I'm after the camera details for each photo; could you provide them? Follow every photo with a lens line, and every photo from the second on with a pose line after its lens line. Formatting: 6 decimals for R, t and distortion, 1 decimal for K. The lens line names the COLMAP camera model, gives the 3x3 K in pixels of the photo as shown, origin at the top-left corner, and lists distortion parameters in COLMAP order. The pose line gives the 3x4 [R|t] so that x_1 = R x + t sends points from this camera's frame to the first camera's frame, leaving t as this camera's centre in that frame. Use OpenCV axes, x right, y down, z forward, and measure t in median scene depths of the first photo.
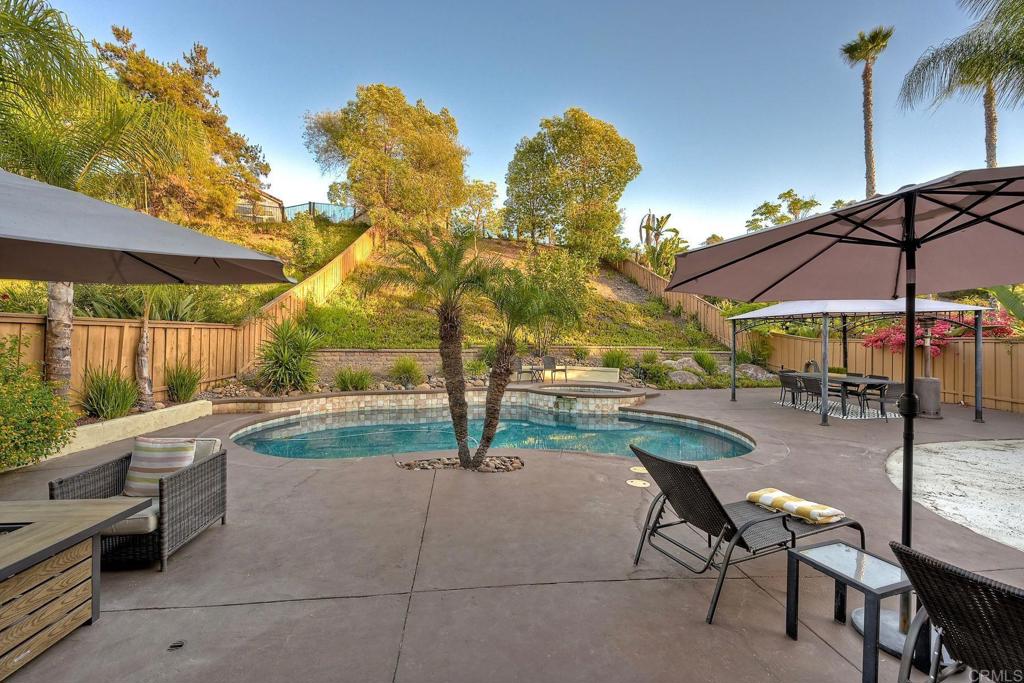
lens RADIAL K [[424.6, 0, 499.1], [0, 424.6, 348.7], [0, 0, 1]] dist [-0.006704, -0.000087]
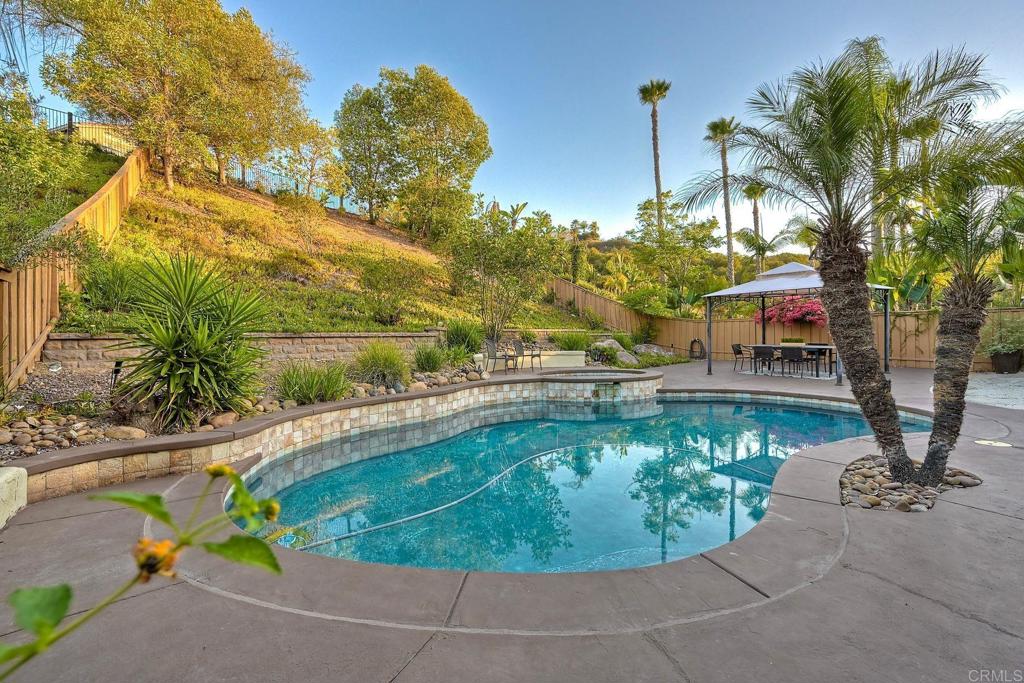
lens RADIAL K [[424.6, 0, 499.1], [0, 424.6, 348.7], [0, 0, 1]] dist [-0.006704, -0.000087]
pose [[0.830430, -0.033812, 0.556096, -0.455915], [0.031637, 0.999408, 0.013522, 0.027747], [-0.556224, 0.006364, 0.831008, 0.410238]]
